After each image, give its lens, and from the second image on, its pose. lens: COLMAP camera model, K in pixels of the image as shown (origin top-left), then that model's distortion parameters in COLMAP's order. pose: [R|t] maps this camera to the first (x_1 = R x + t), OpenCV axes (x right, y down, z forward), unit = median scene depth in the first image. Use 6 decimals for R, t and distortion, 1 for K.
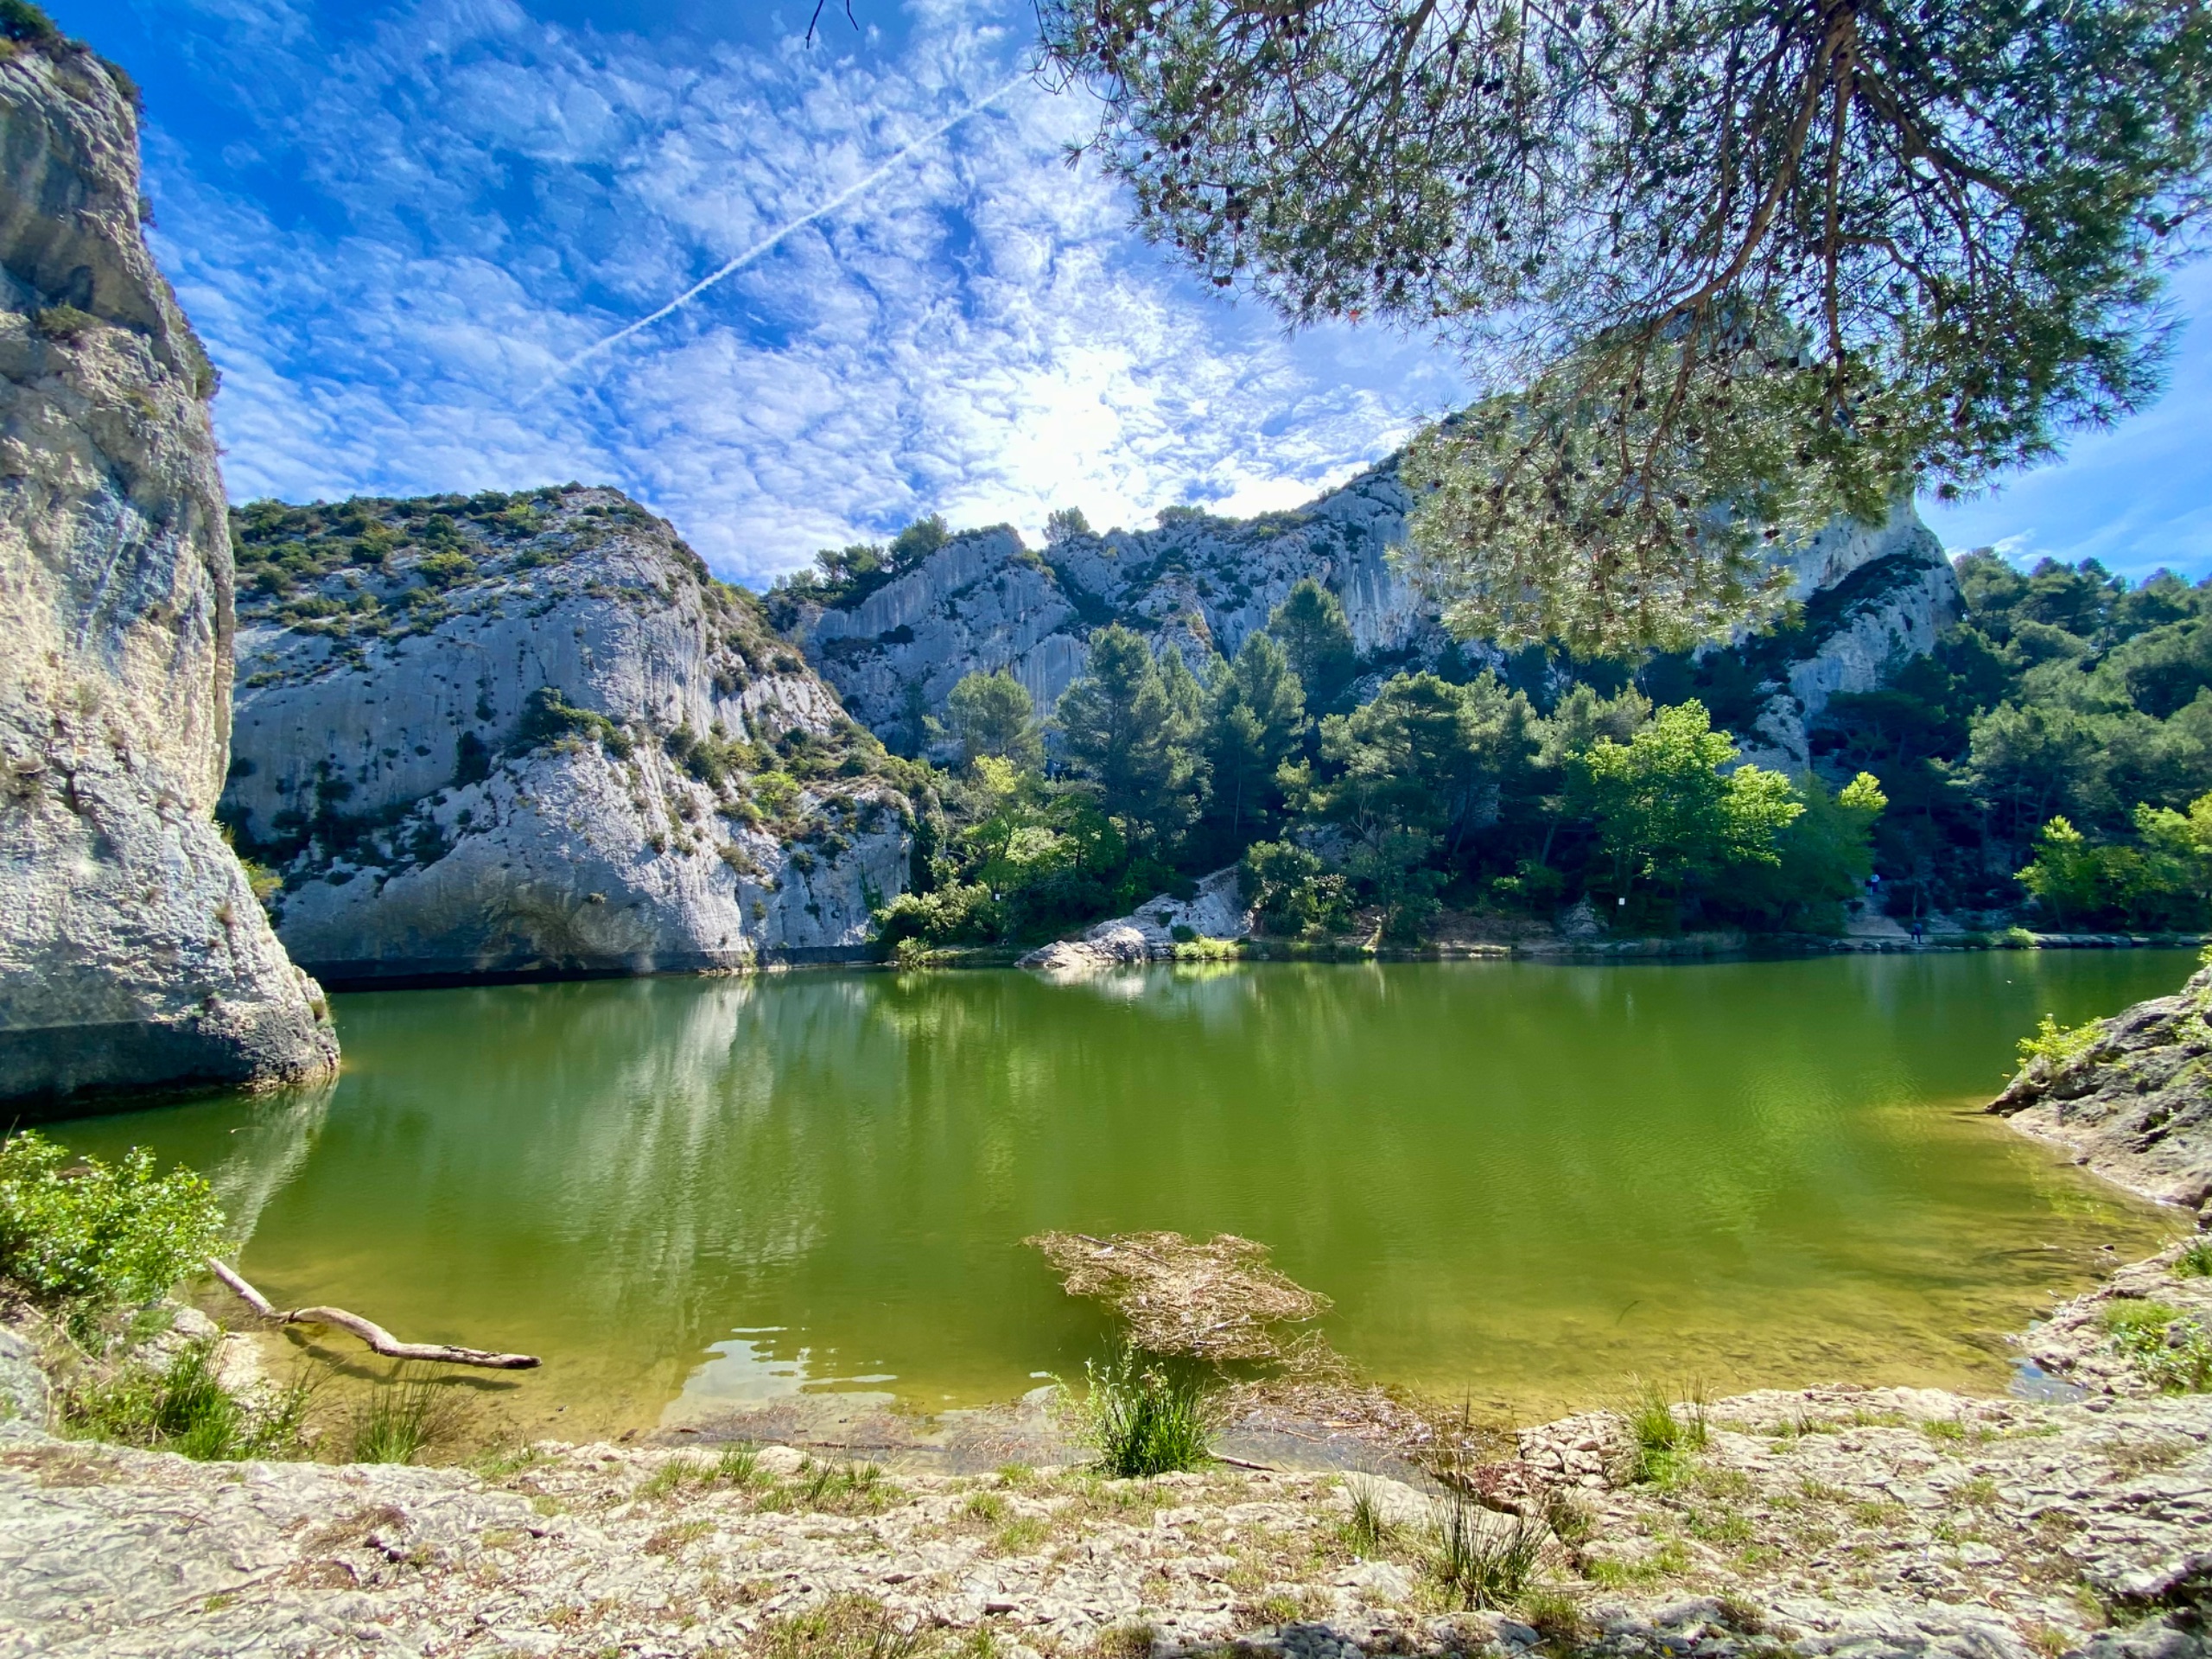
lens RADIAL K [[904.0, 0, 1106.0], [0, 904.0, 829.5], [0, 0, 1]] dist [0.000873, -0.014861]
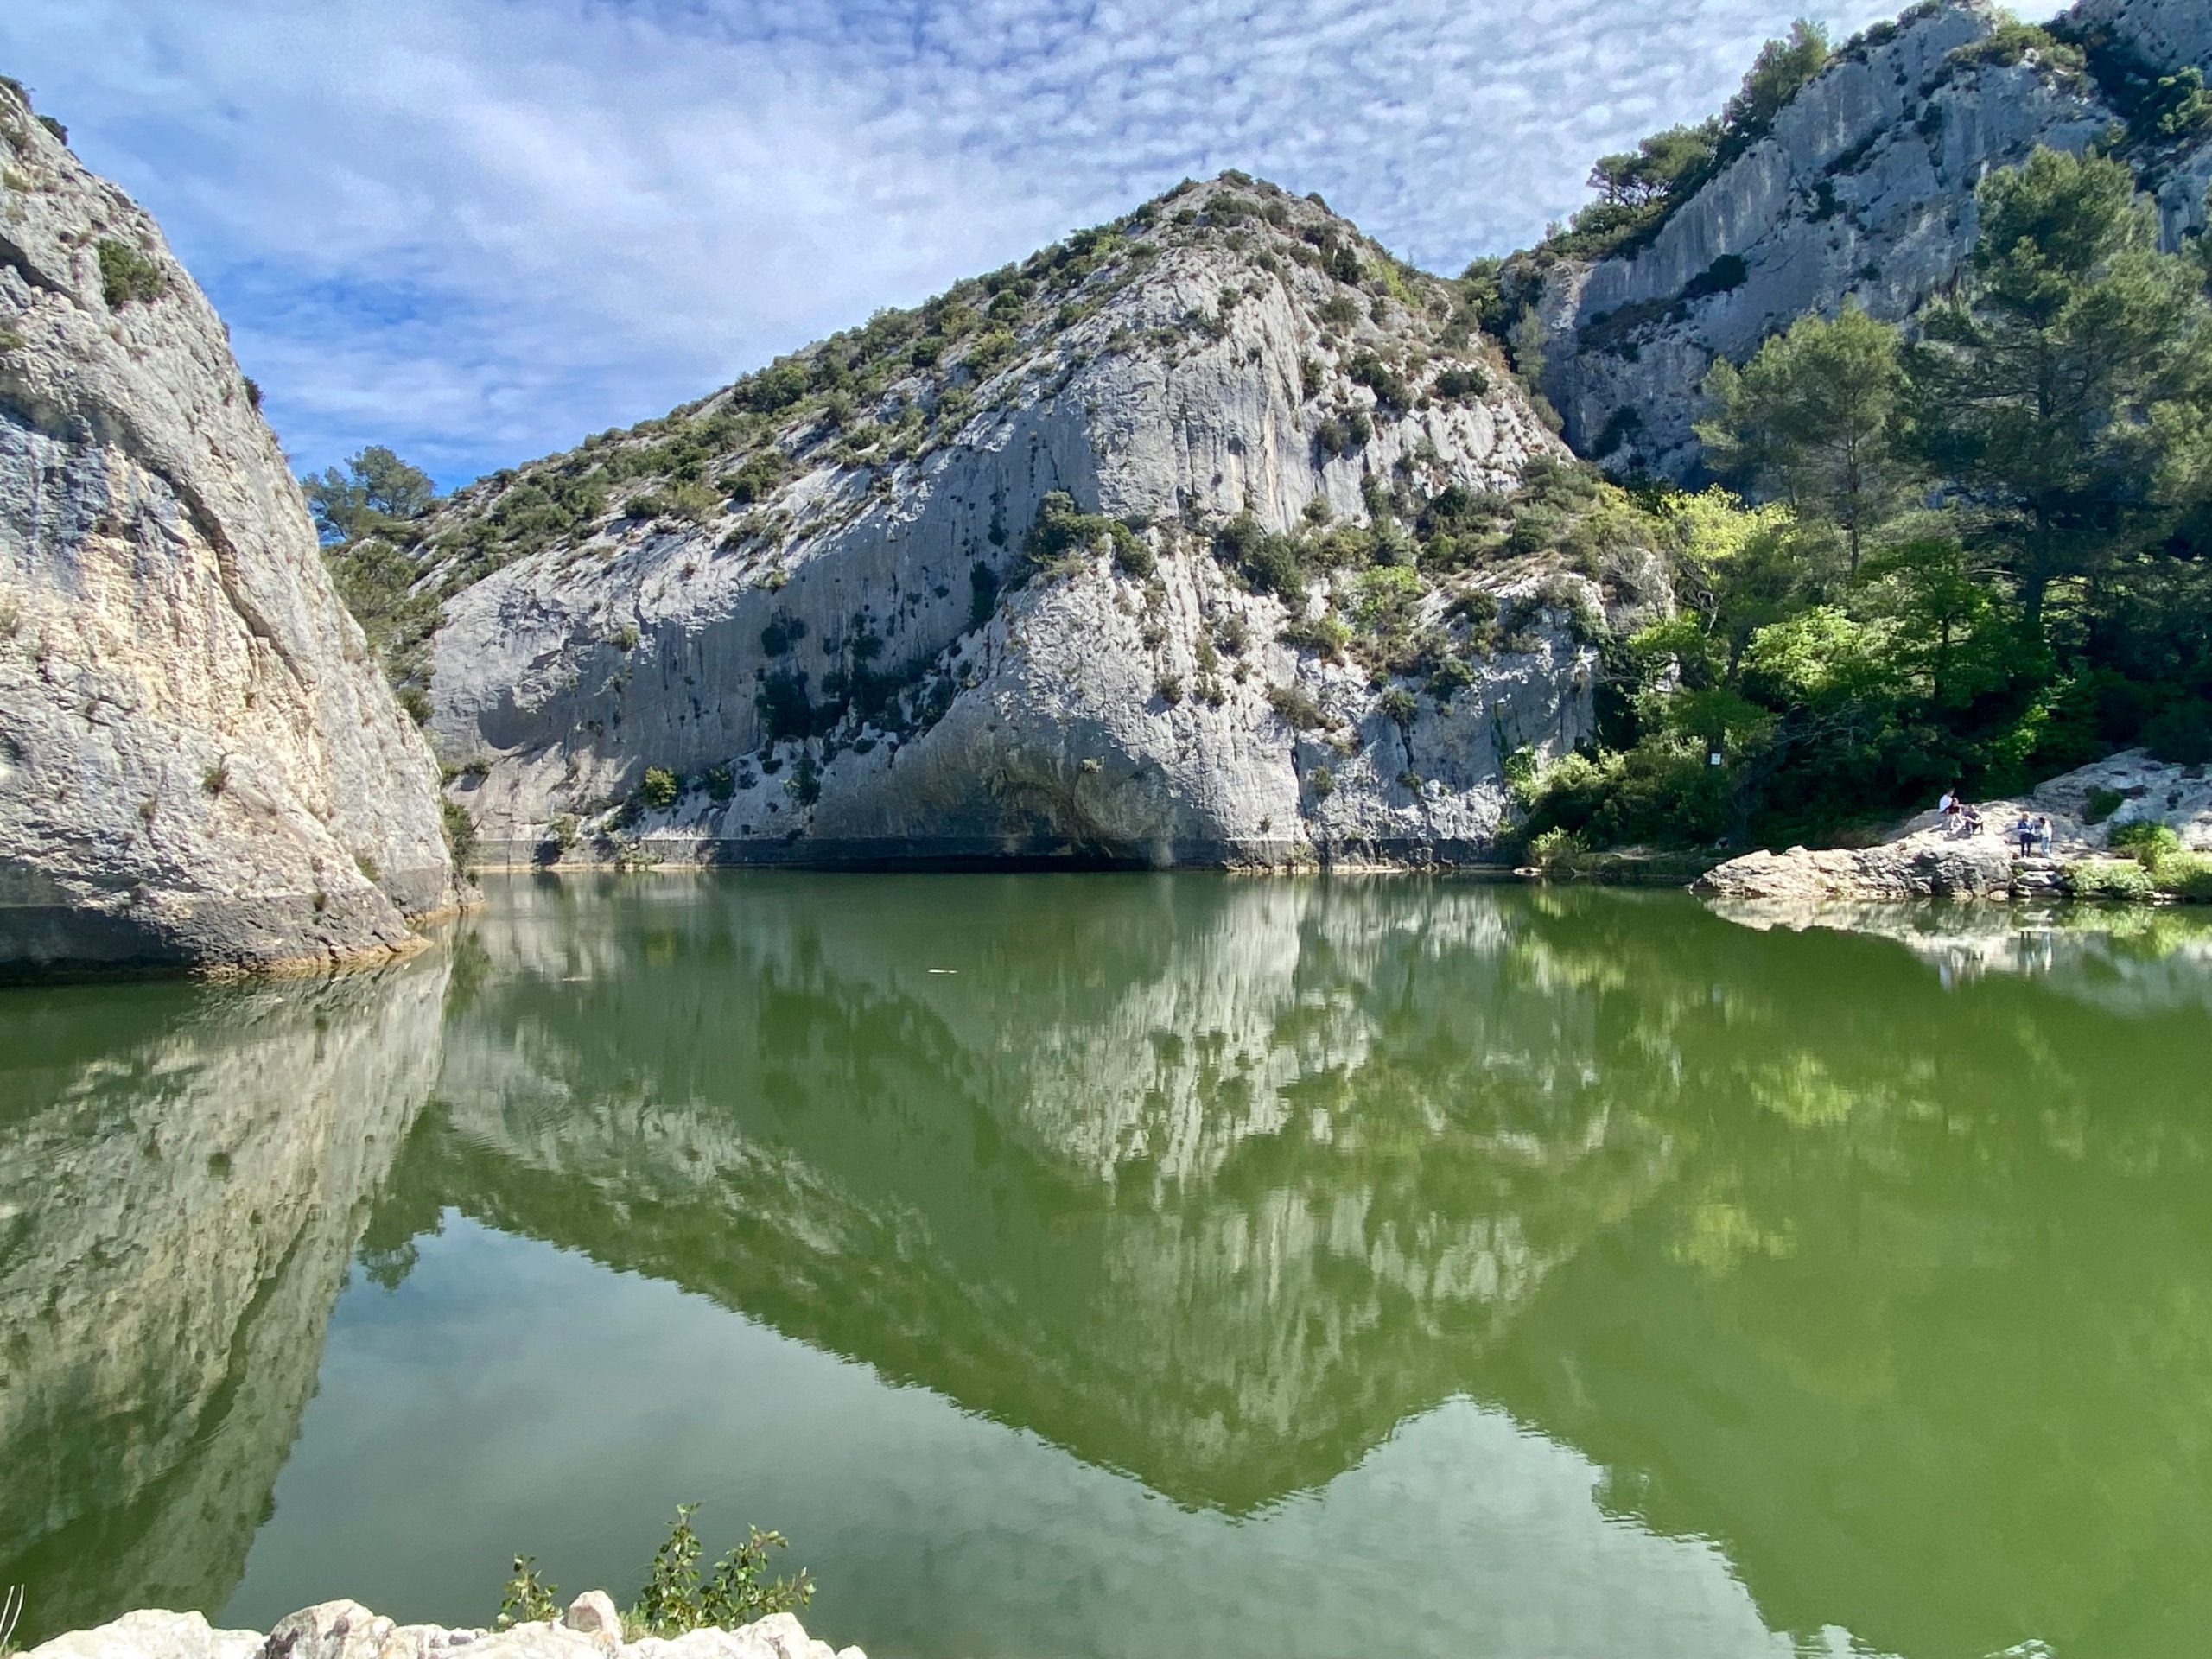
lens RADIAL K [[1395.5, 0, 1095.8], [0, 1395.5, 821.4], [0, 0, 1]] dist [0.094685, -0.105749]
pose [[0.686814, 0.026097, -0.726364, 0.265489], [0.067164, 0.992801, 0.099177, 0.004685], [0.723723, -0.116902, 0.680117, 0.175173]]
